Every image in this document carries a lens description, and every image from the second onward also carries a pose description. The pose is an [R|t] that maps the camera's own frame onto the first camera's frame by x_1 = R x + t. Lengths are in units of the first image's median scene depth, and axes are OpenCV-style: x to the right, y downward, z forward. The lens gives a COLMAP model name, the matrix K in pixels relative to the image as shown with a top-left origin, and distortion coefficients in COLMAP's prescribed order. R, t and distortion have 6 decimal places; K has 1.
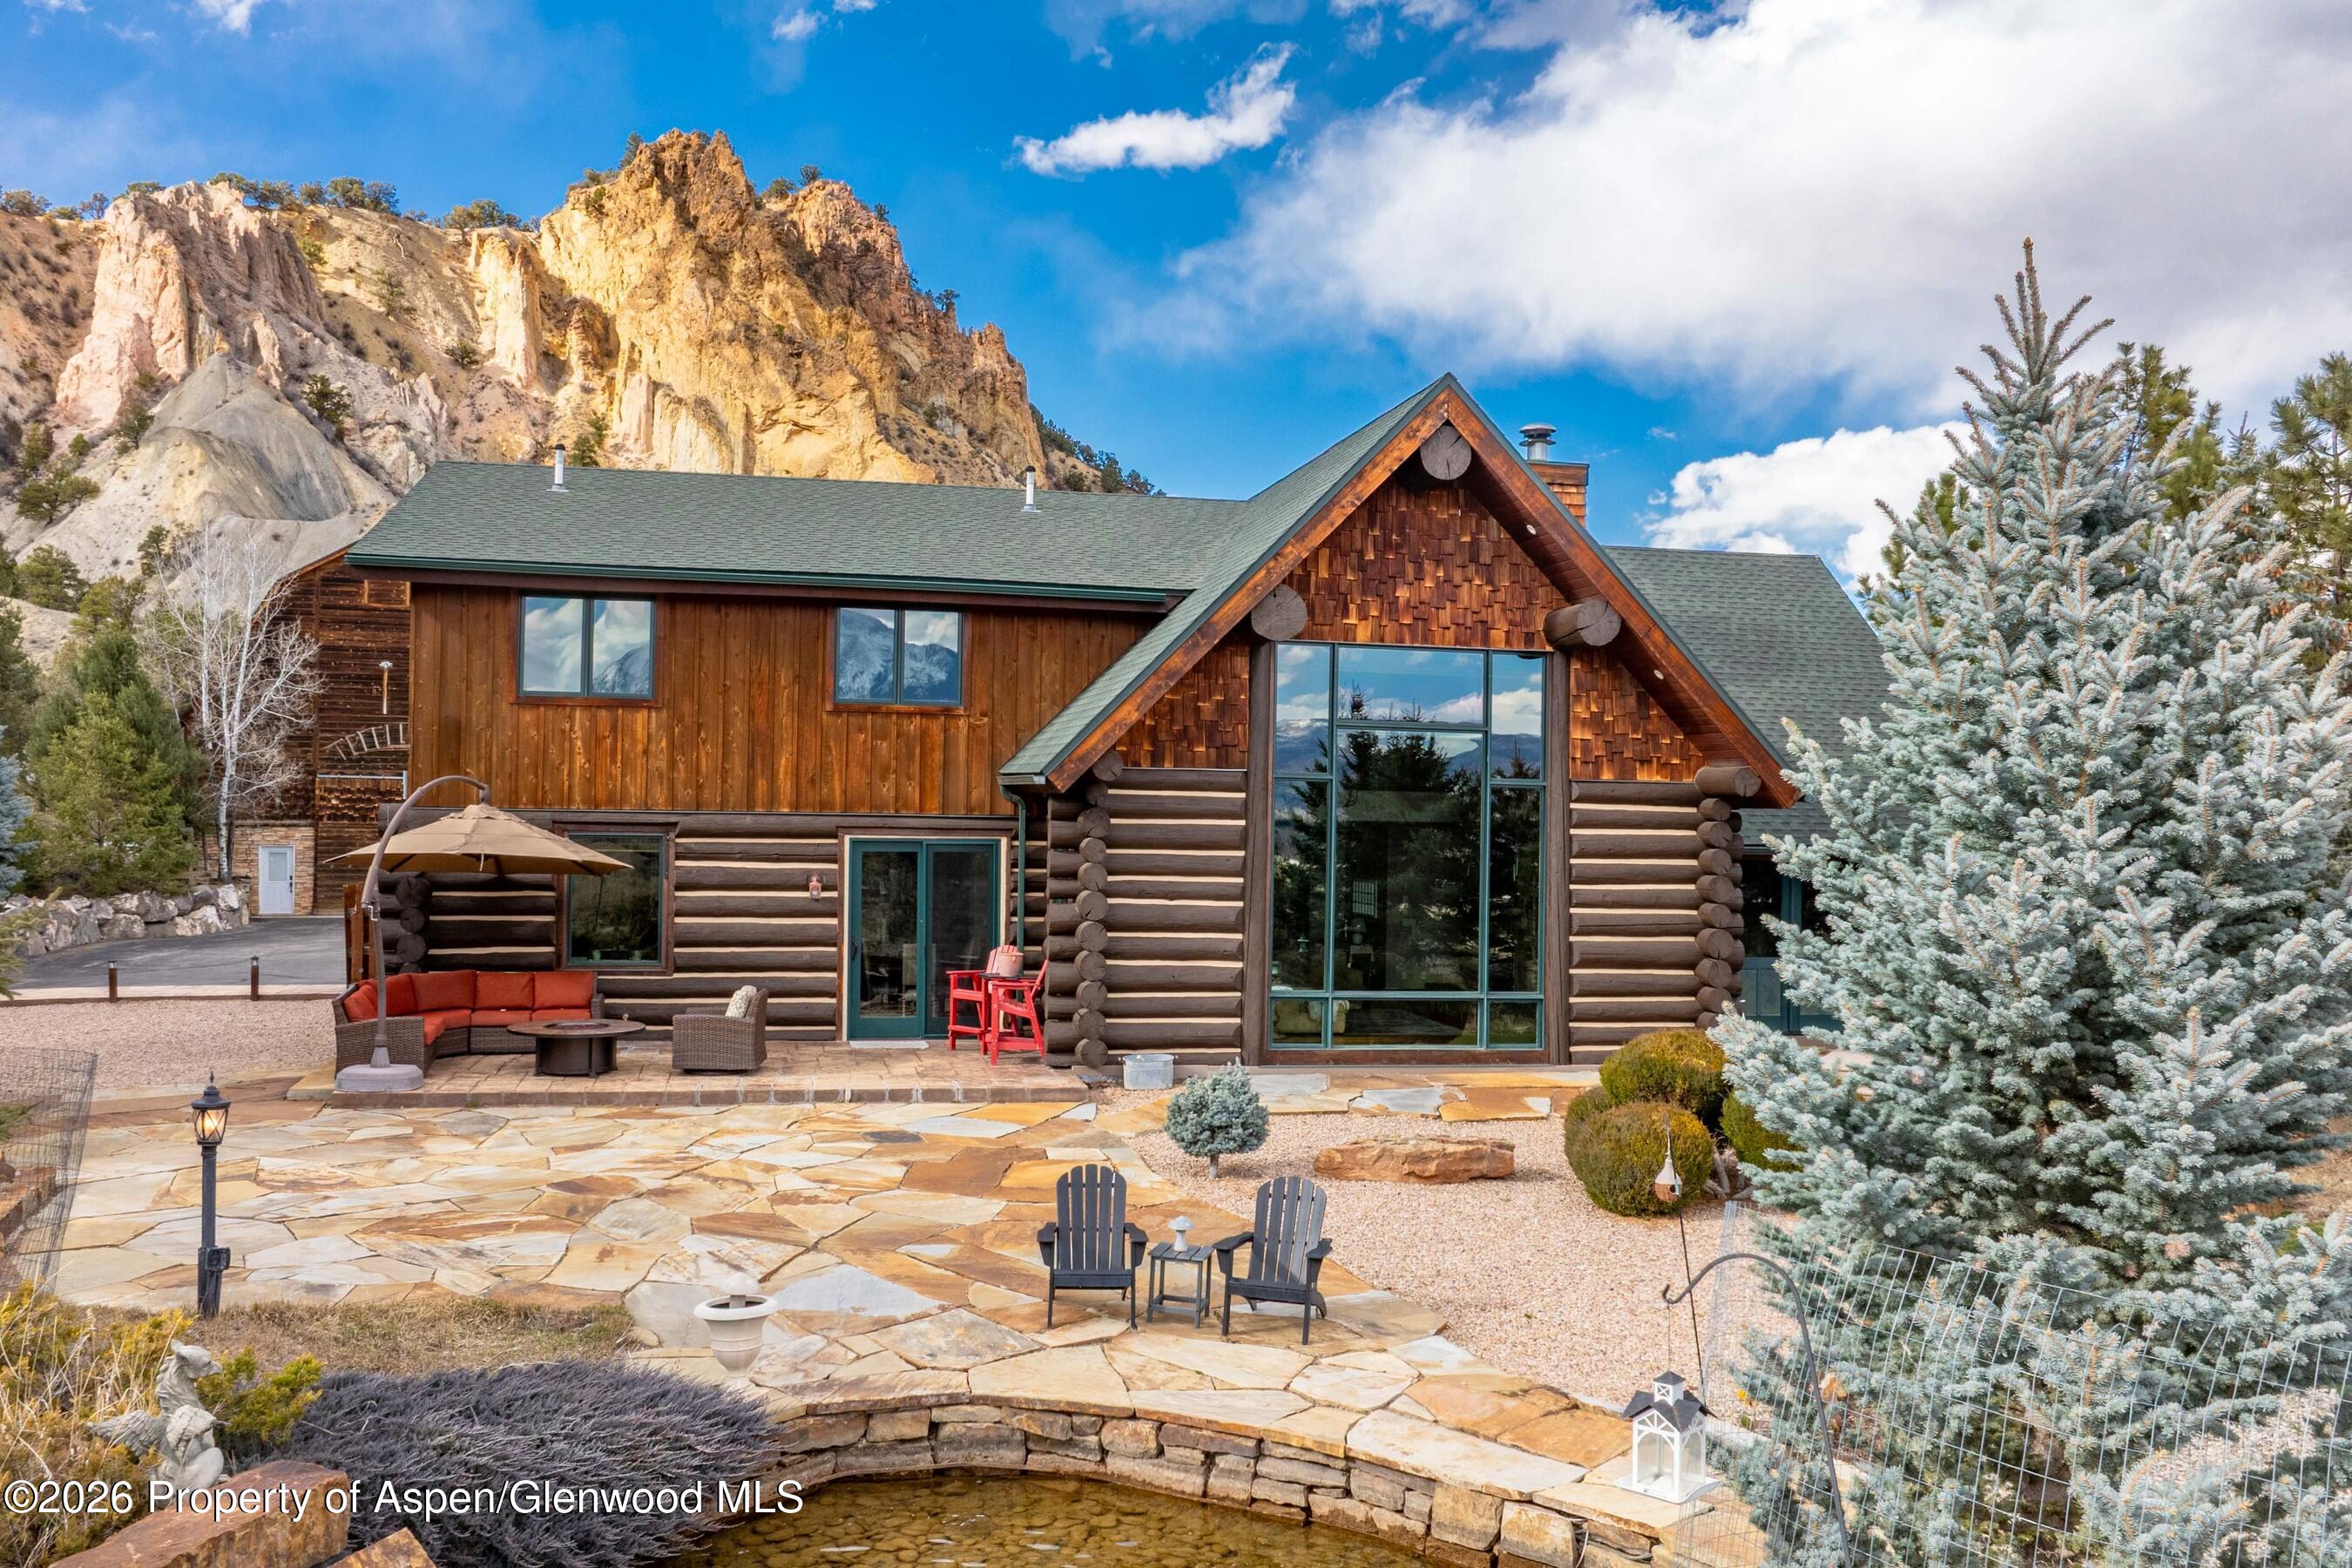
lens RADIAL K [[1981.8, 0, 1182.5], [0, 1981.8, 787.2], [0, 0, 1]] dist [-0.007358, -0.033813]
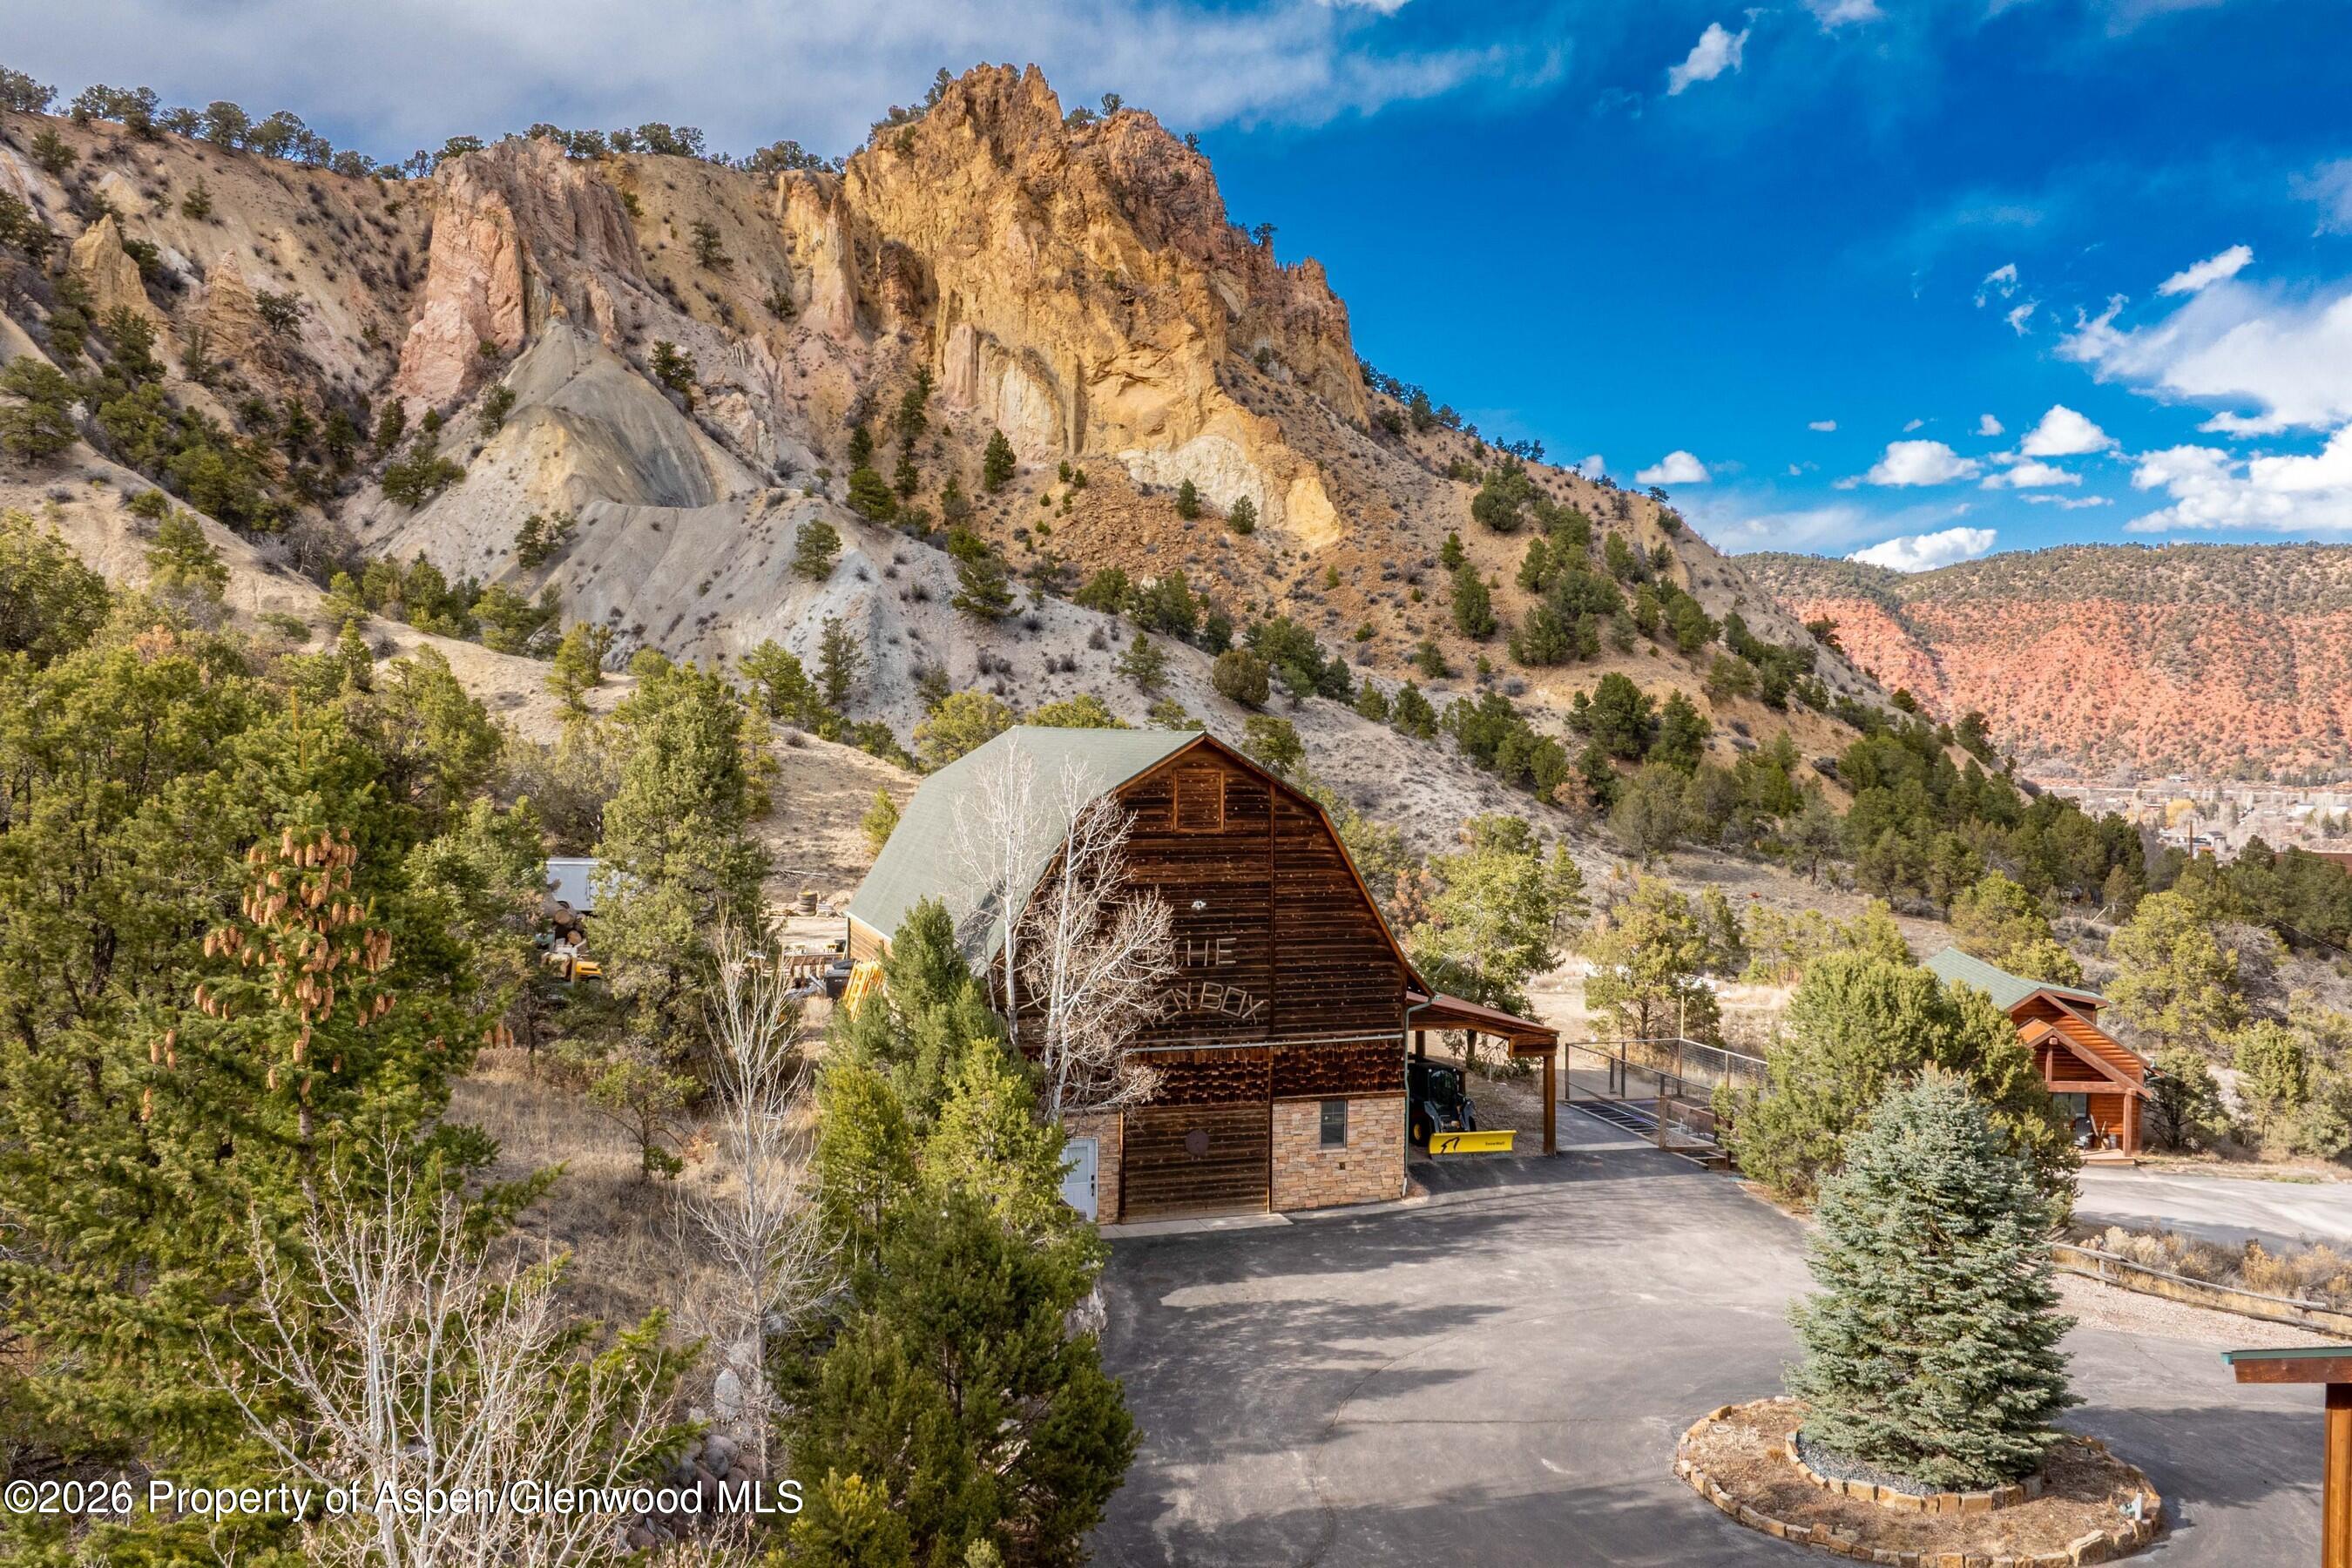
lens RADIAL K [[1969.7, 0, 1186.6], [0, 1969.7, 786.6], [0, 0, 1]] dist [-0.016179, -0.017361]
pose [[0.994695, 0.002758, -0.102828, -0.066461], [0.002321, 0.998784, 0.049239, -0.030216], [0.102839, -0.049216, 0.993480, 0.044486]]
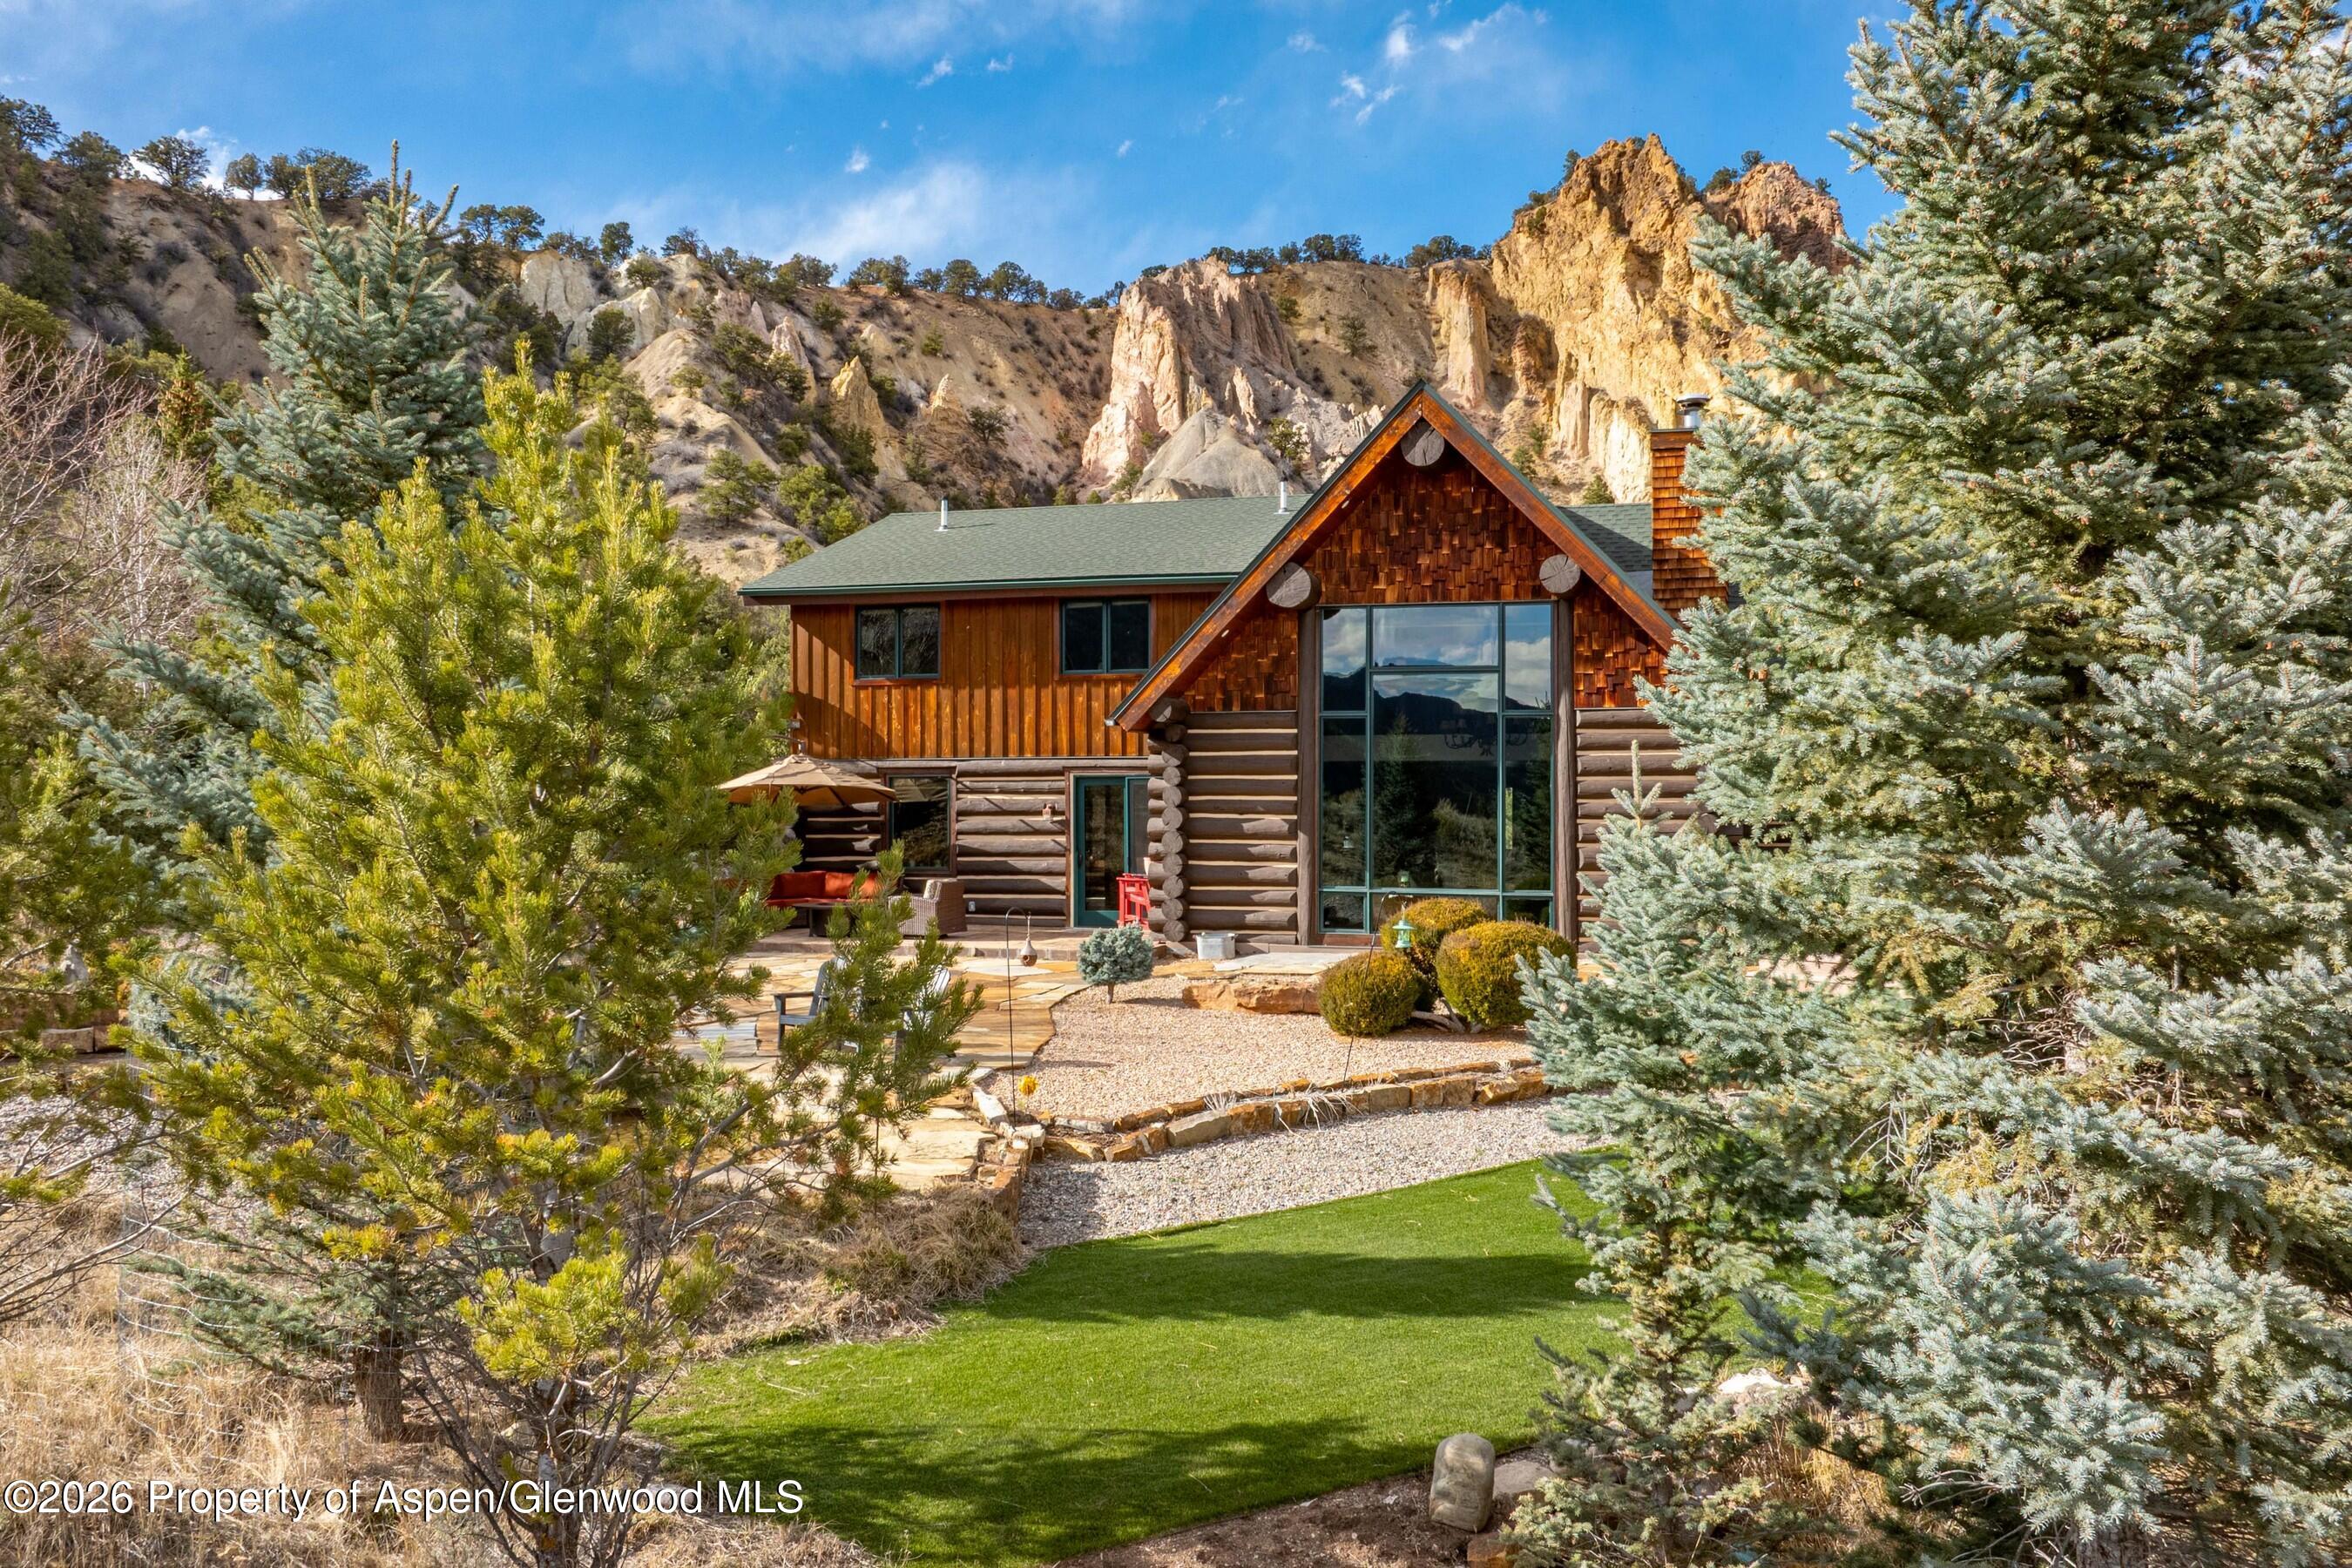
lens RADIAL K [[1981.8, 0, 1182.5], [0, 1981.8, 787.2], [0, 0, 1]] dist [-0.007358, -0.033813]
pose [[0.875197, -0.022035, -0.483265, 0.042786], [0.022821, 0.999731, -0.004255, 0.003222], [0.483229, -0.007304, 0.875464, -0.010242]]
